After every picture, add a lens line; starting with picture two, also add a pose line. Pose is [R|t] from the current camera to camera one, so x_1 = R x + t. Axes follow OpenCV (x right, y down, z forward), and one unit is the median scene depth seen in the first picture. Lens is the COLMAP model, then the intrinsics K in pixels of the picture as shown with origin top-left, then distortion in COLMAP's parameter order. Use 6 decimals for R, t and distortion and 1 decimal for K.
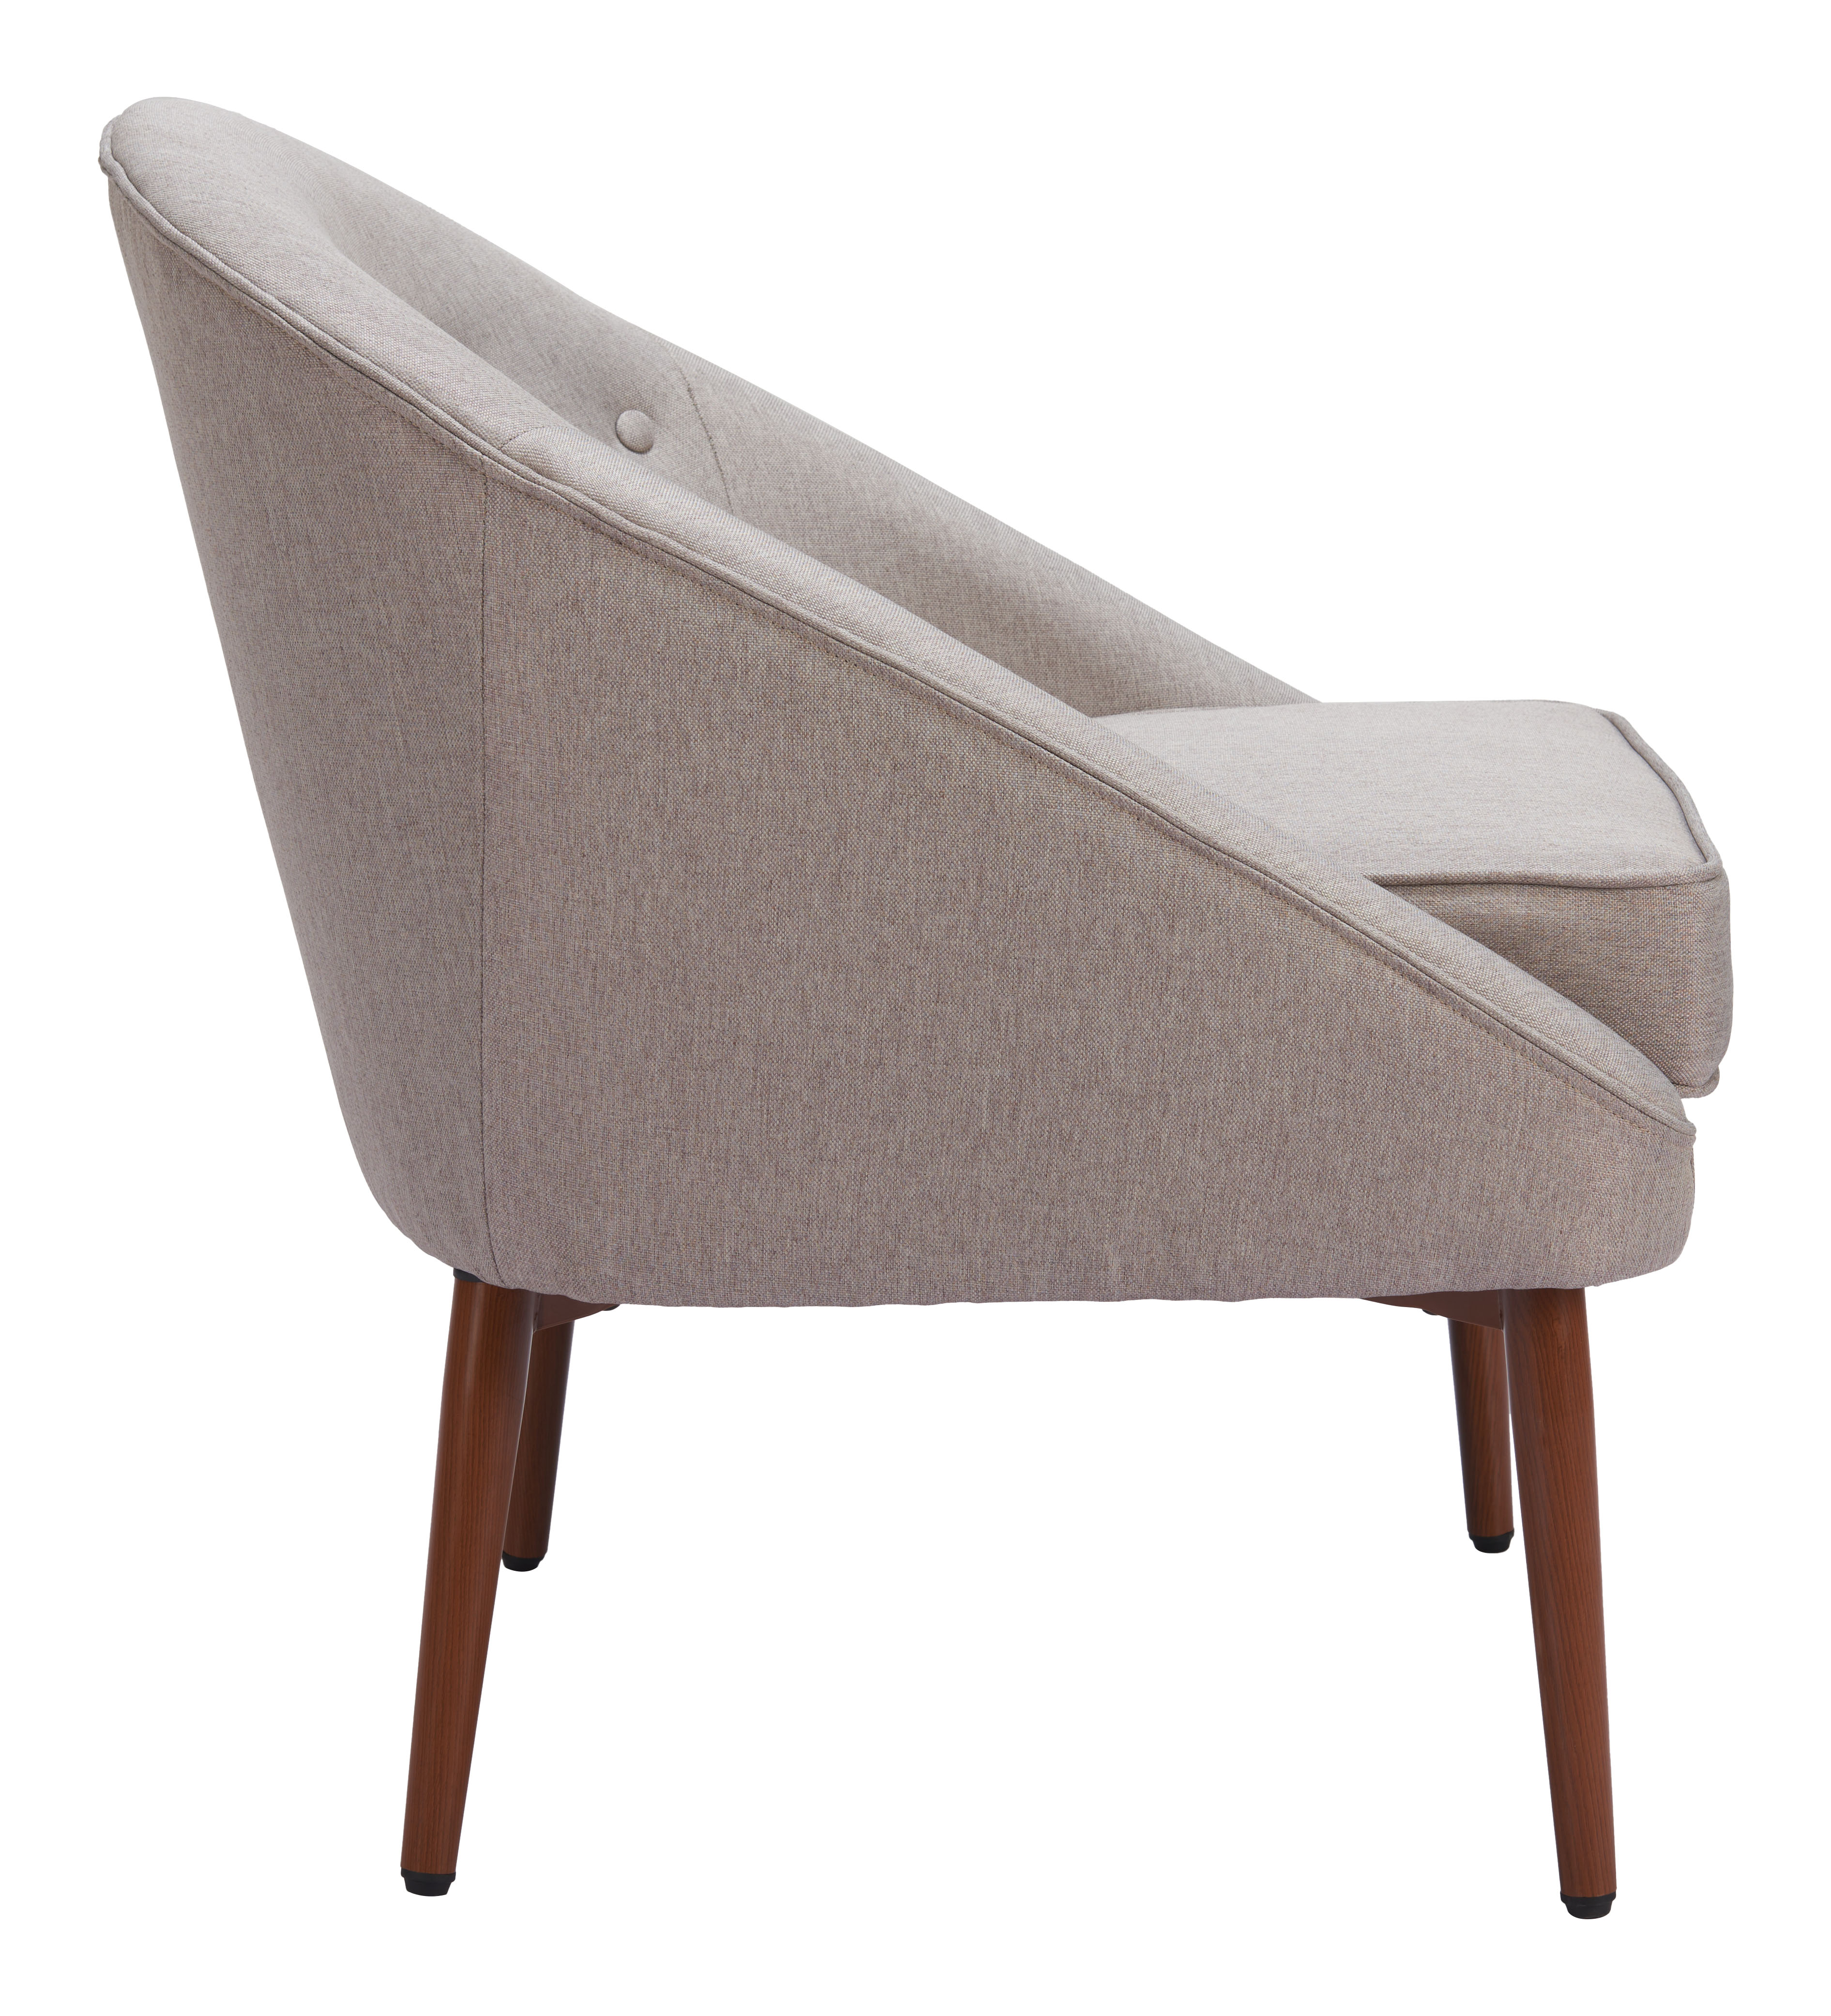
lens RADIAL K [[6599.8, 0, 933.3], [0, 6599.8, 1014.5], [0, 0, 1]] dist [0.323451, 0.000000]
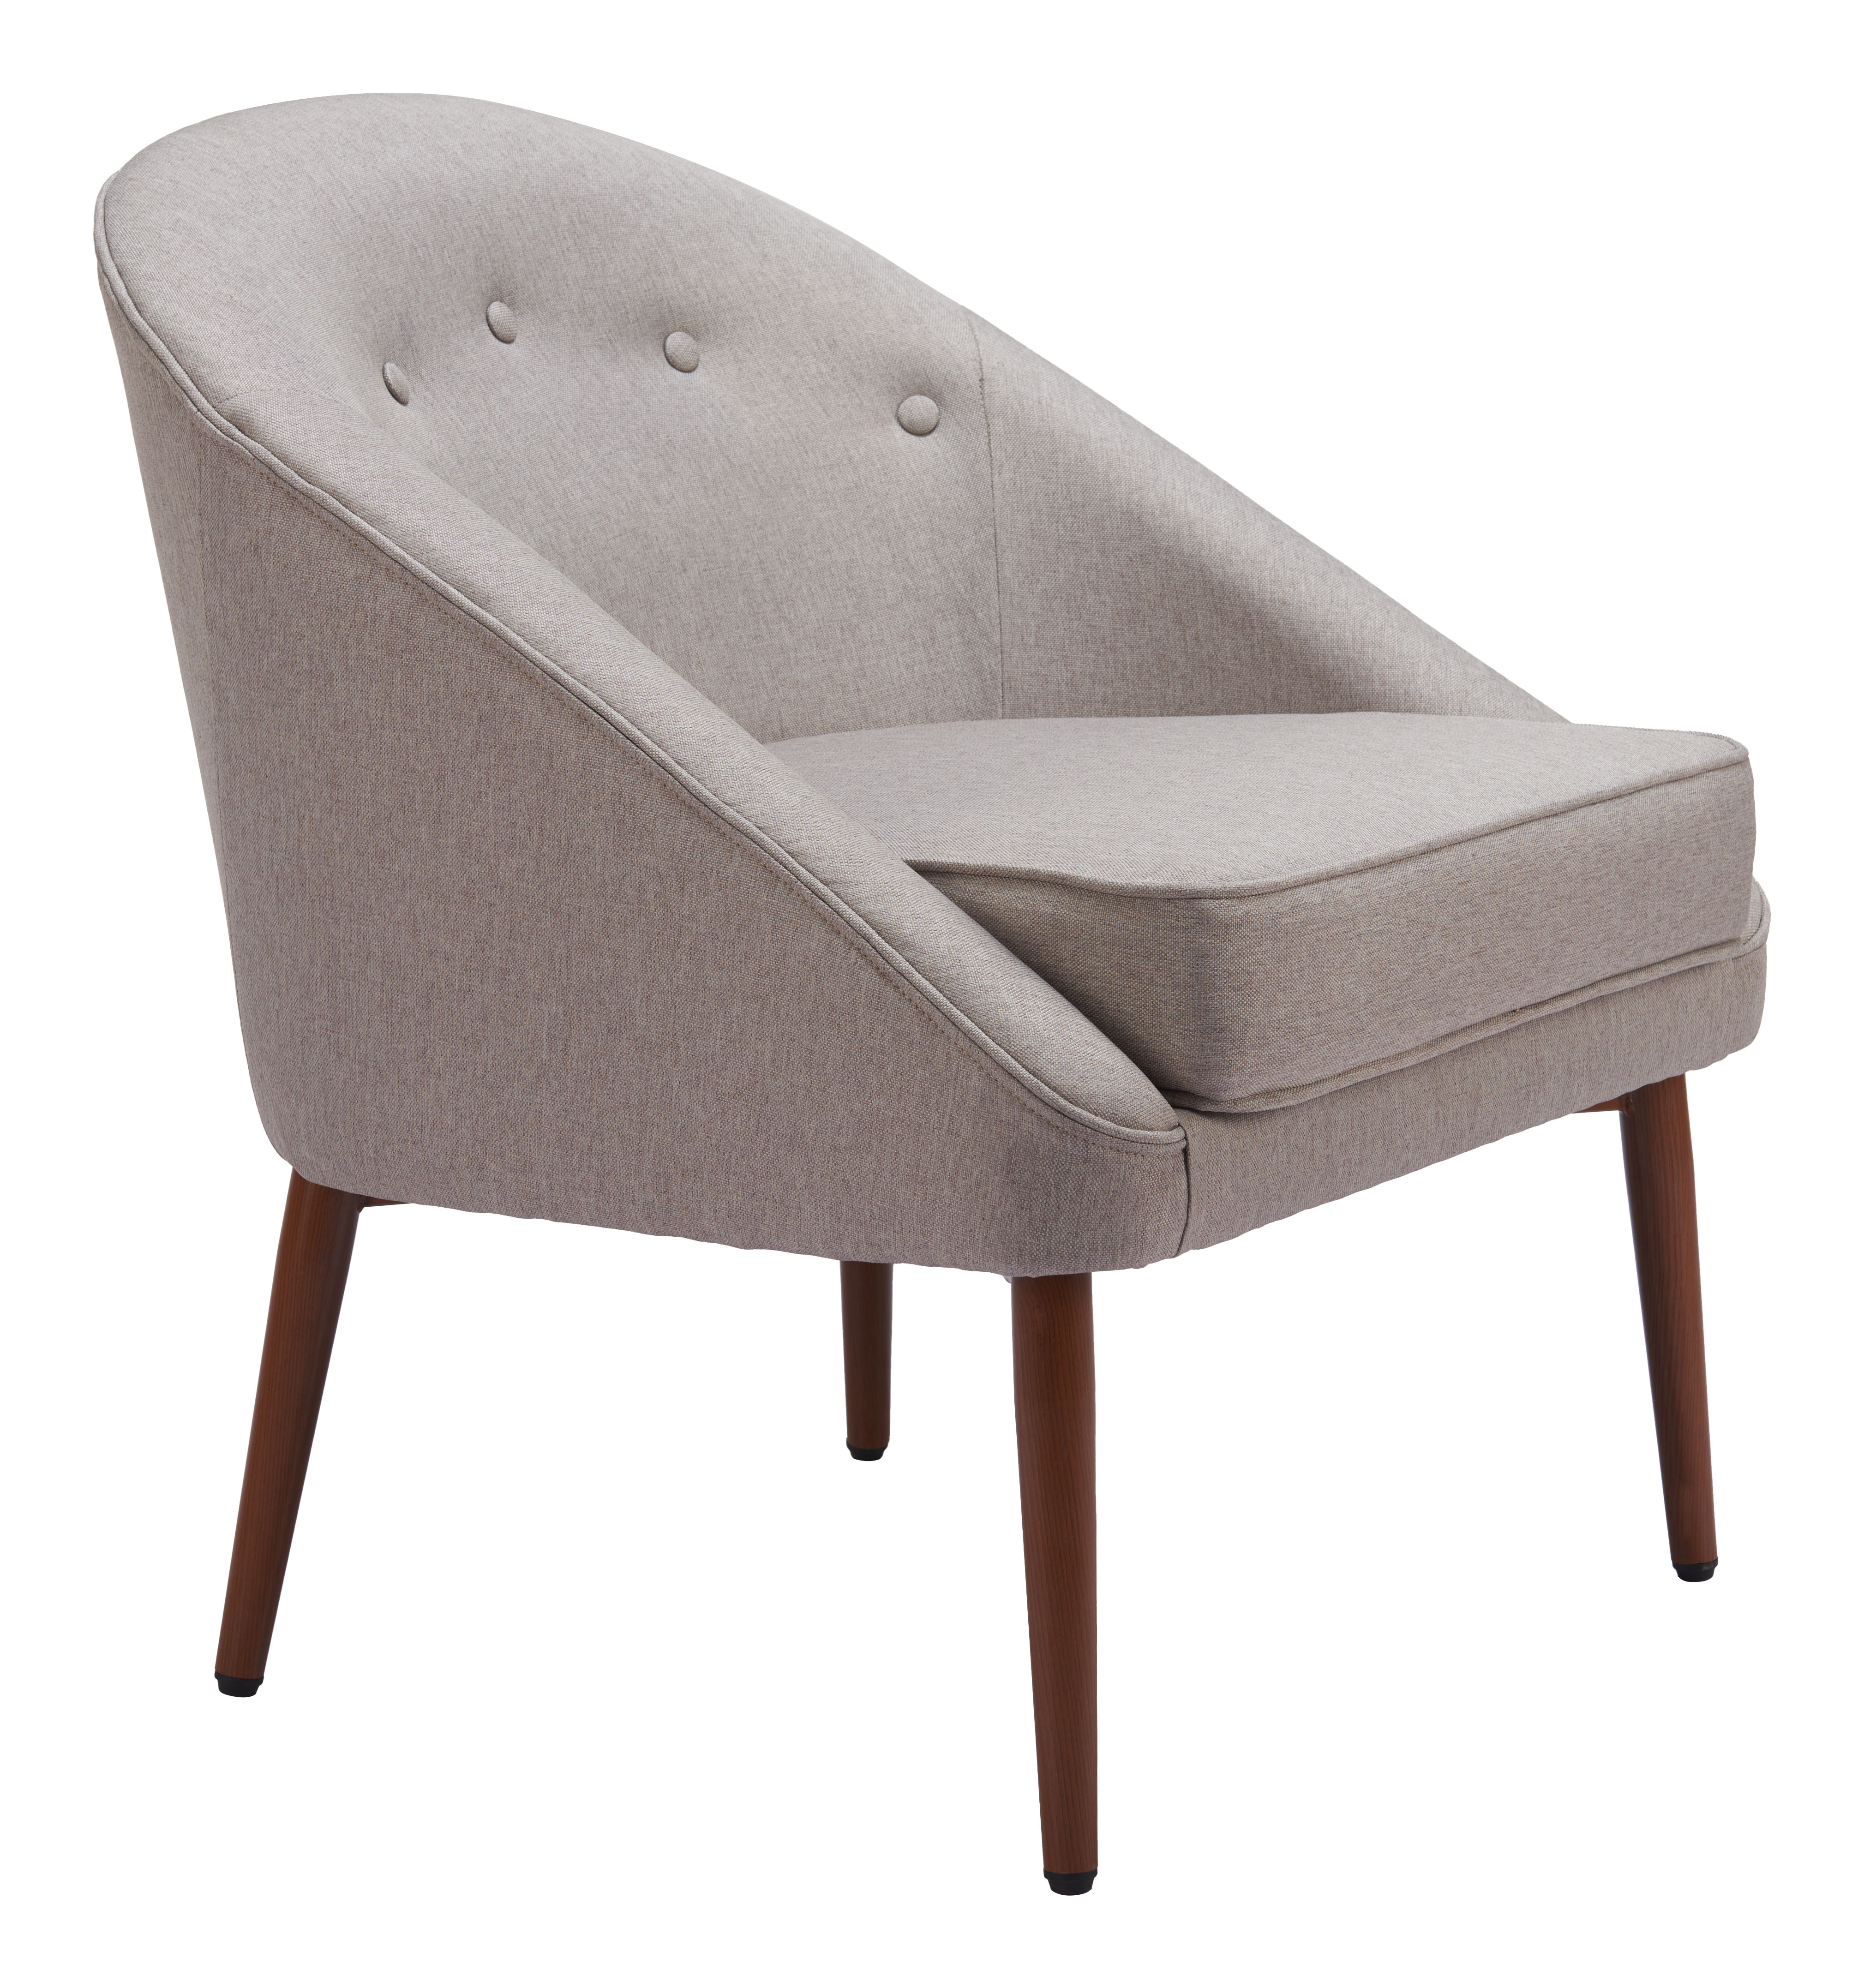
lens RADIAL K [[6310.2, 0, 940.2], [0, 6310.2, 994.6], [0, 0, 1]] dist [0.145961, 0.000000]
pose [[0.837619, 0.102005, -0.536646, 0.614579], [-0.100491, 0.994418, 0.032167, -0.033008], [0.536932, 0.026984, 0.843194, 0.164306]]
